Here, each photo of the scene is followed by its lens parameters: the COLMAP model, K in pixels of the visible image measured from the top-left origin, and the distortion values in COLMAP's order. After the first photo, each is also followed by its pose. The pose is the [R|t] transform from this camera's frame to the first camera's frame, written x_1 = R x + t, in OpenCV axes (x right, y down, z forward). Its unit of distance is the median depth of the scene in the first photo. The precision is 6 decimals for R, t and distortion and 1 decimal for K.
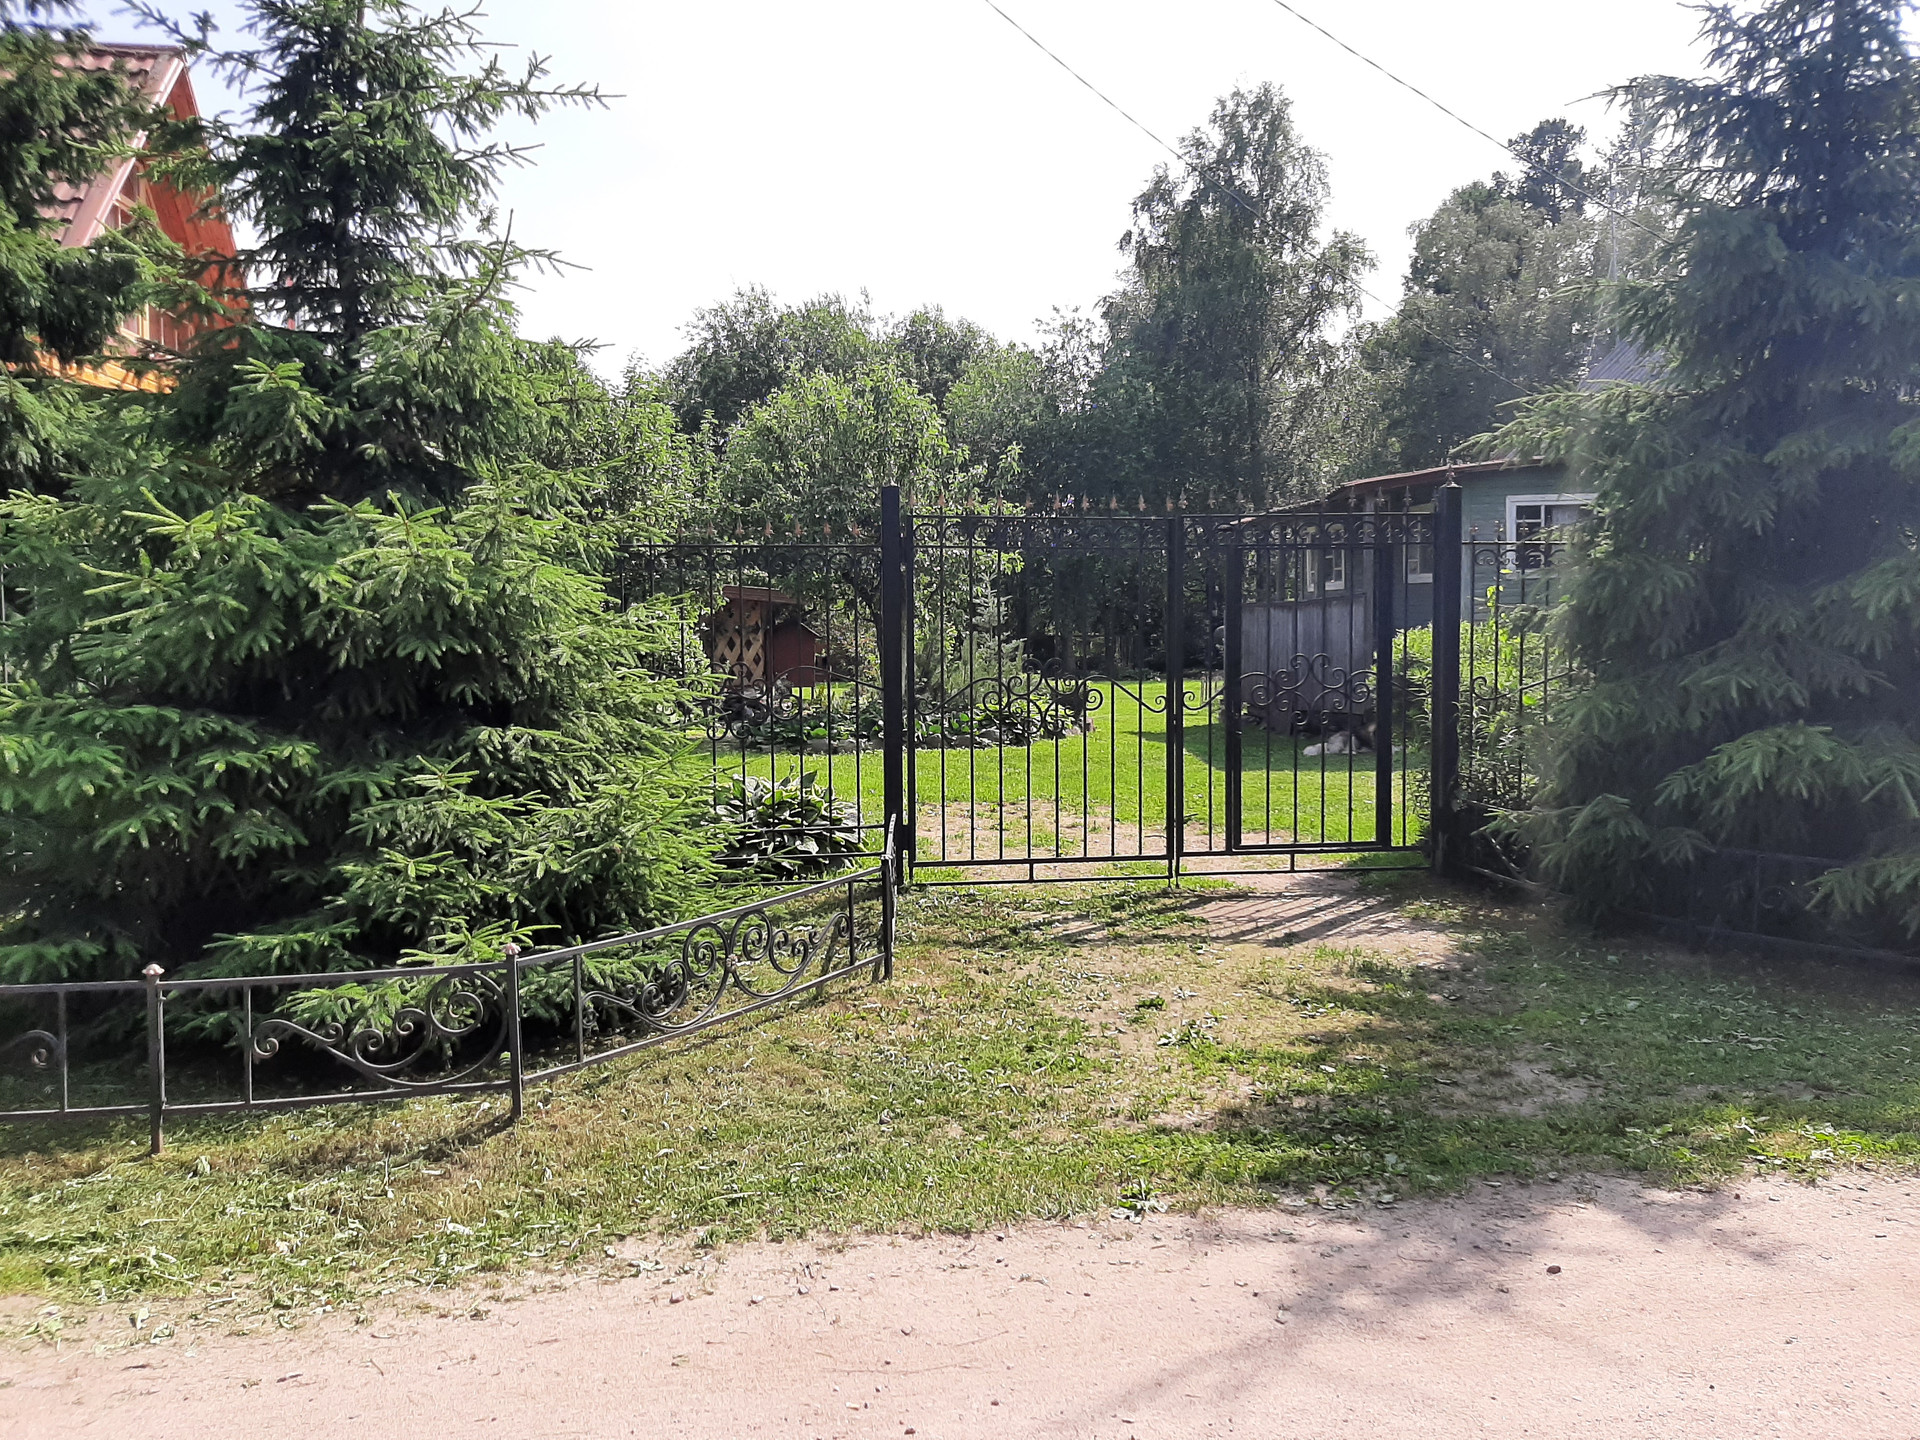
lens RADIAL K [[1457.4, 0, 964.7], [0, 1457.4, 720.5], [0, 0, 1]] dist [0.044171, -0.088473]
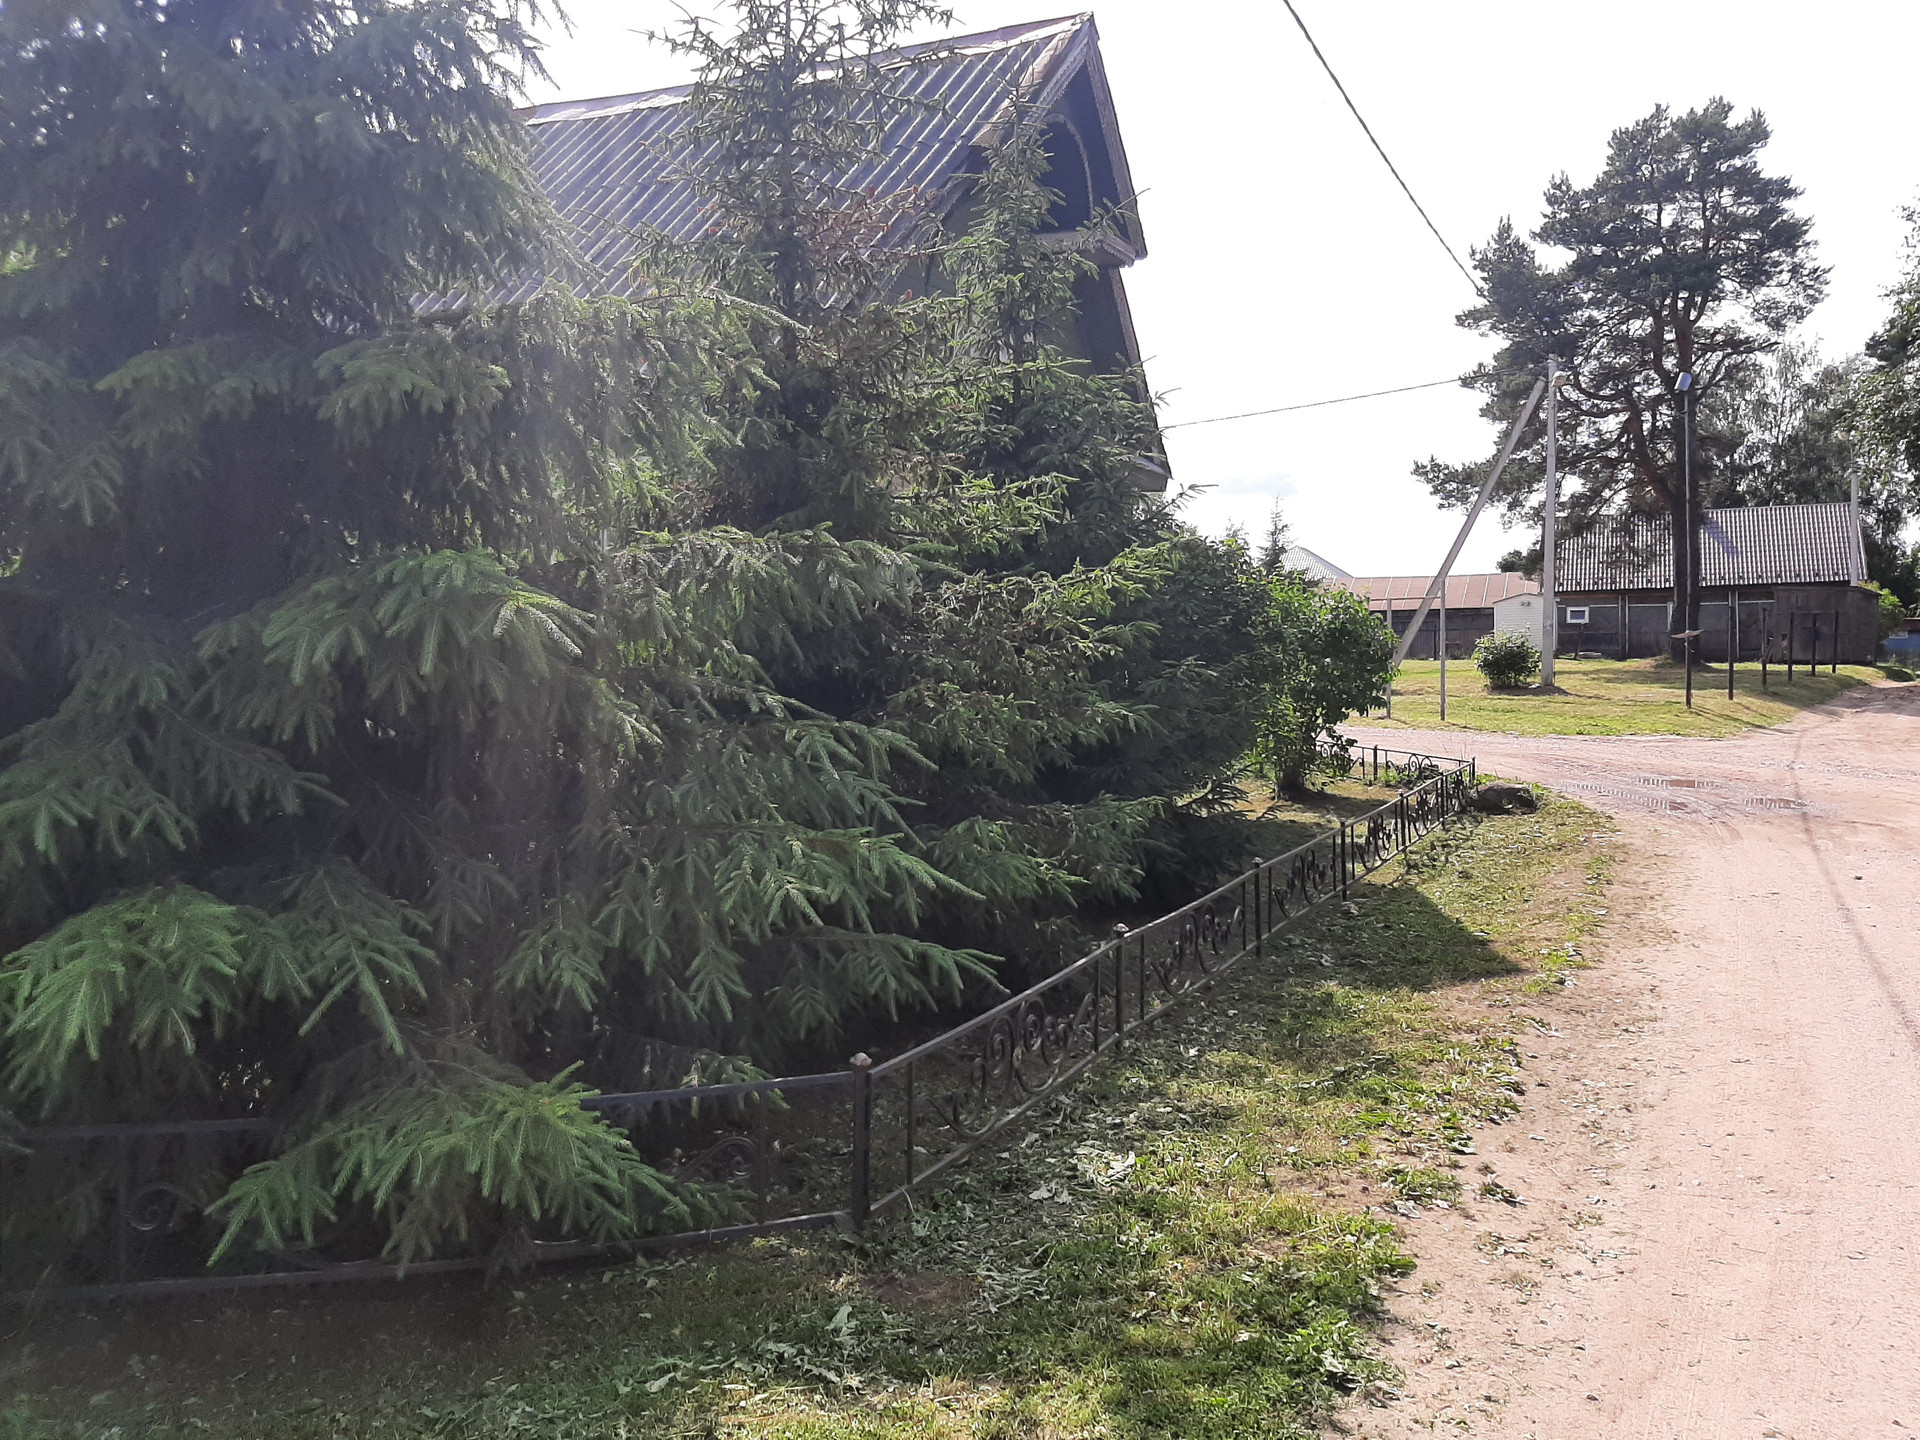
lens RADIAL K [[1457.4, 0, 1000.1], [0, 1457.4, 708.1], [0, 0, 1]] dist [0.044171, -0.088473]
pose [[0.543486, -0.030805, 0.838853, 0.294062], [0.055988, 0.998431, 0.000391, -0.044660], [-0.837549, 0.046754, 0.544358, 0.469525]]
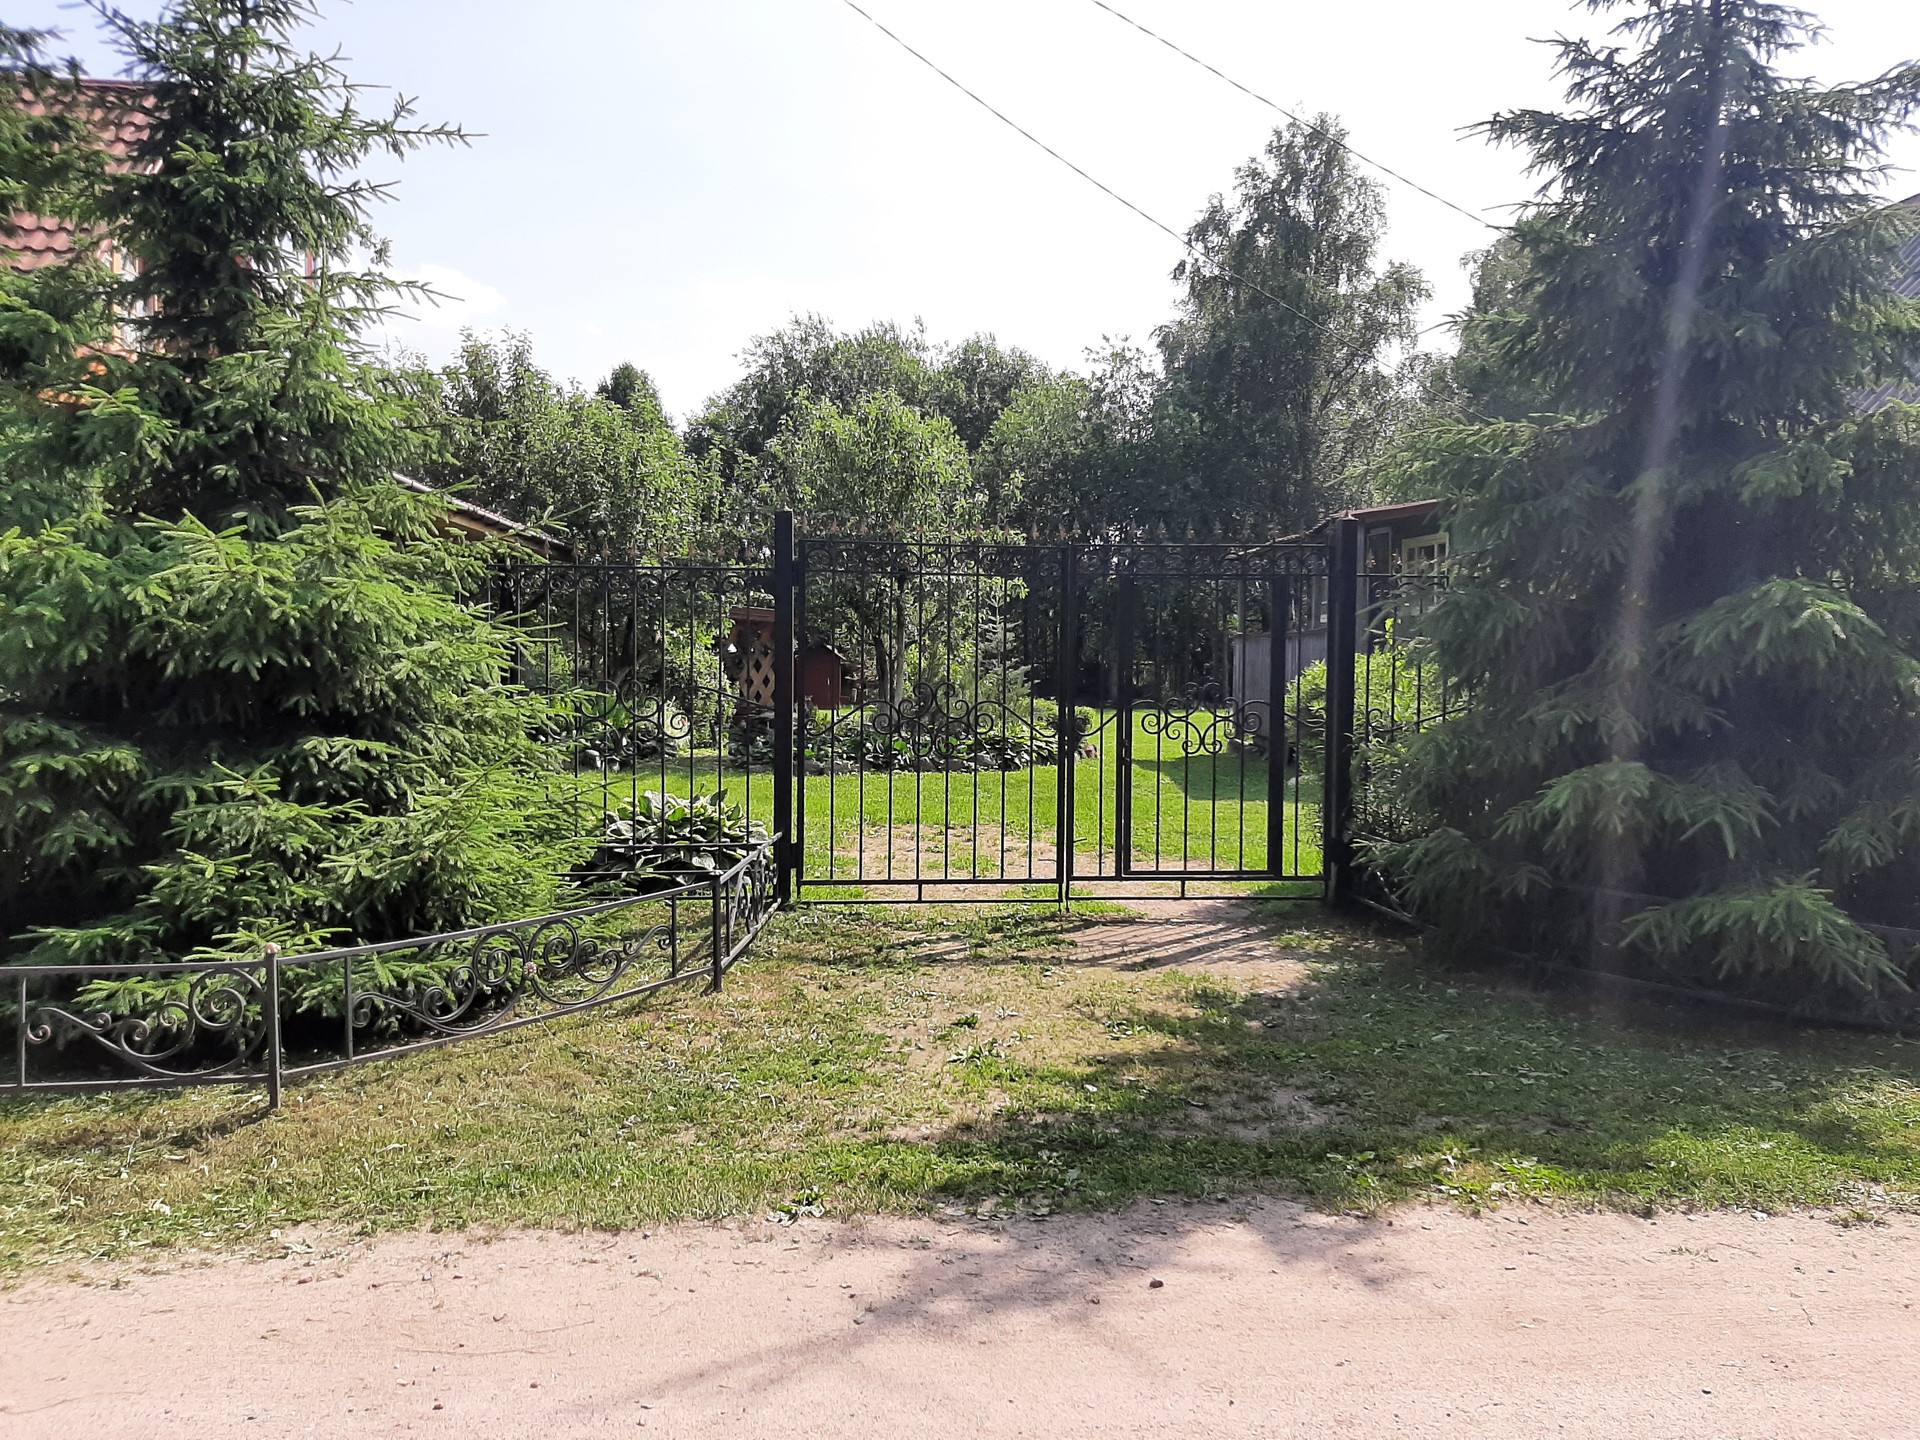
lens RADIAL K [[1457.4, 0, 964.8], [0, 1457.4, 723.6], [0, 0, 1]] dist [0.044171, -0.088473]
pose [[0.998559, 0.018581, -0.050355, 0.167870], [-0.019378, 0.999694, -0.015386, 0.001774], [0.050054, 0.016340, 0.998613, -0.016139]]
